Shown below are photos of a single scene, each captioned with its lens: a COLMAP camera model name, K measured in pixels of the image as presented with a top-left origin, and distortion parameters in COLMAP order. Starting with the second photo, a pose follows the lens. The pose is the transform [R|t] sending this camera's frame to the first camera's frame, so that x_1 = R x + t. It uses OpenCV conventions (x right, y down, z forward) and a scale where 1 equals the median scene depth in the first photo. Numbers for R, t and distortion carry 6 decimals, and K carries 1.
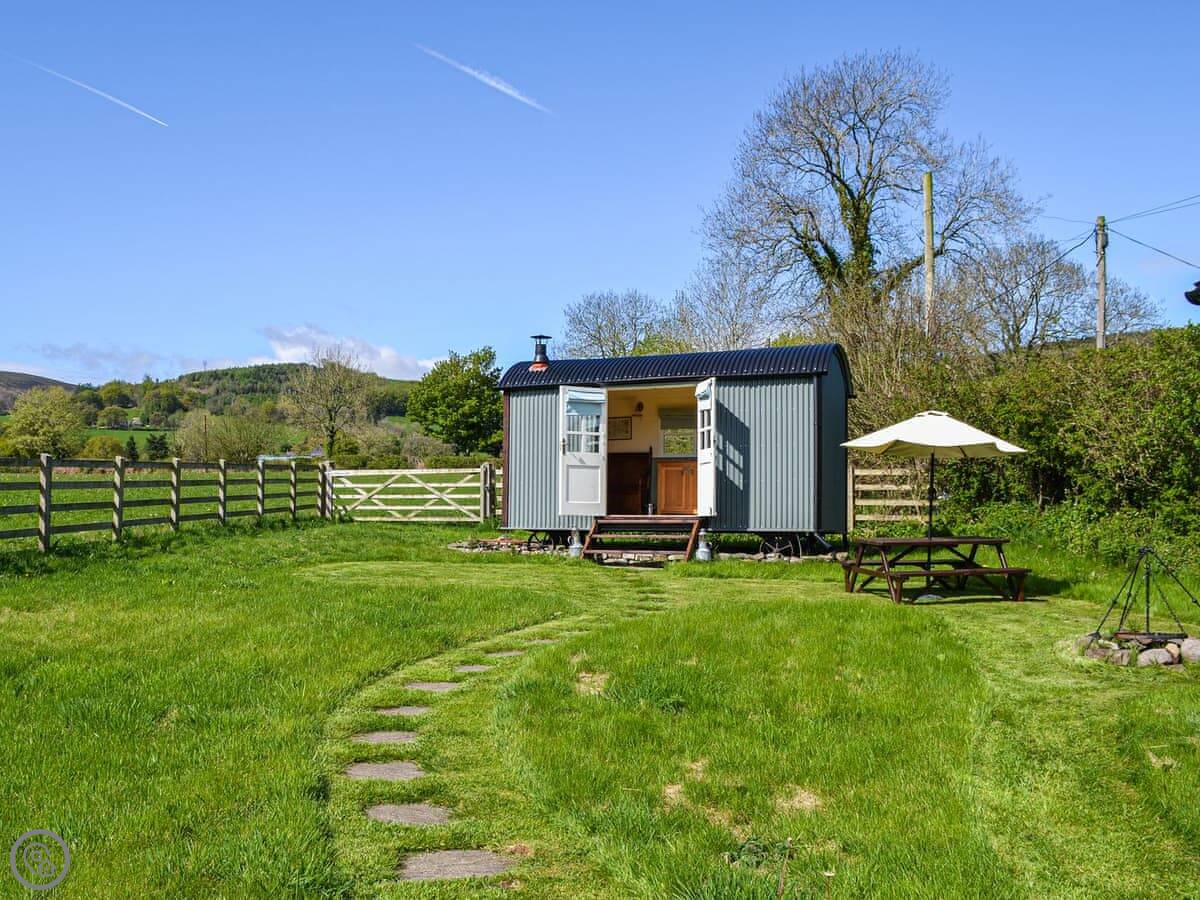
lens RADIAL K [[1011.0, 0, 599.7], [0, 1011.0, 487.7], [0, 0, 1]] dist [-0.056874, 0.006985]
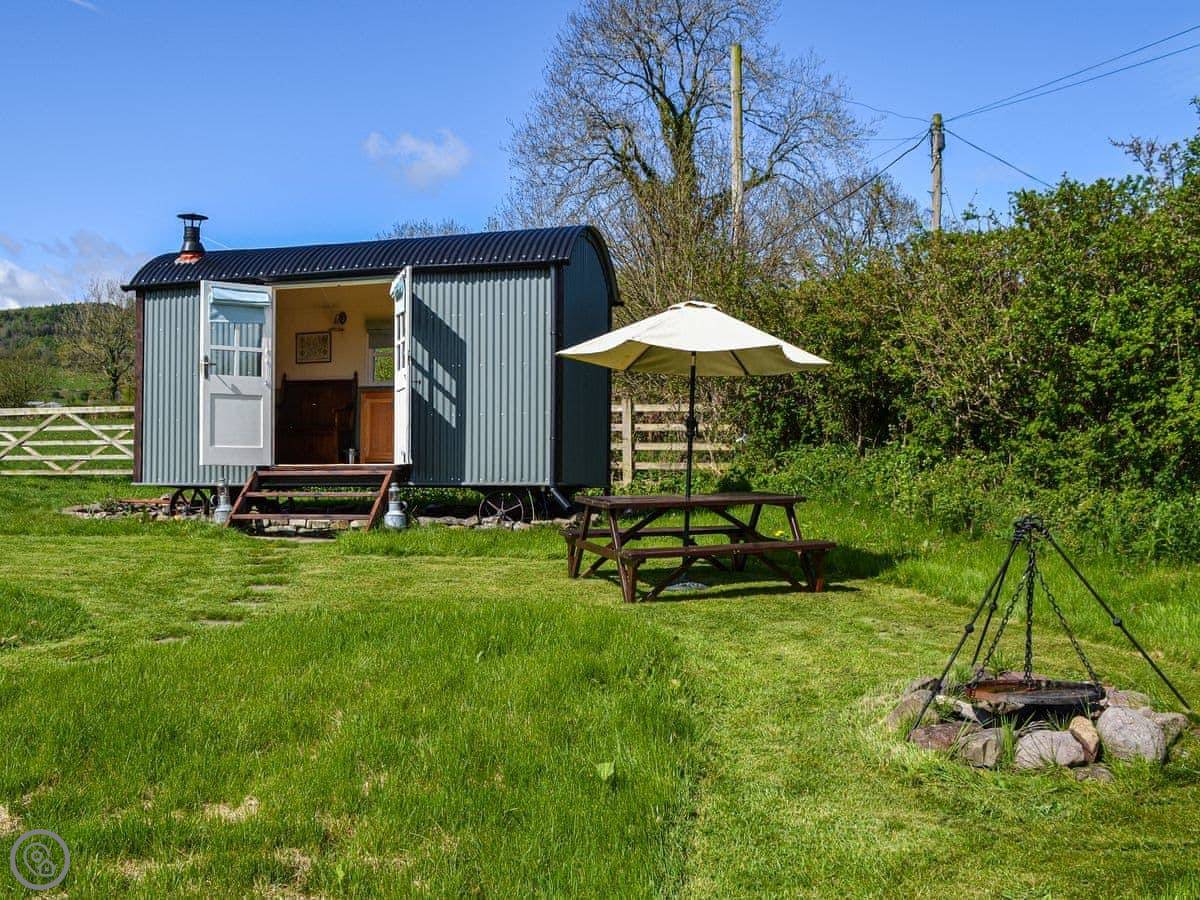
lens RADIAL K [[1011.0, 0, 599.7], [0, 1011.0, 487.7], [0, 0, 1]] dist [-0.056874, 0.006985]
pose [[0.989023, -0.009850, 0.147435, 0.131209], [0.002646, 0.998796, 0.048976, 0.009470], [-0.147740, -0.048049, 0.987858, 0.269039]]
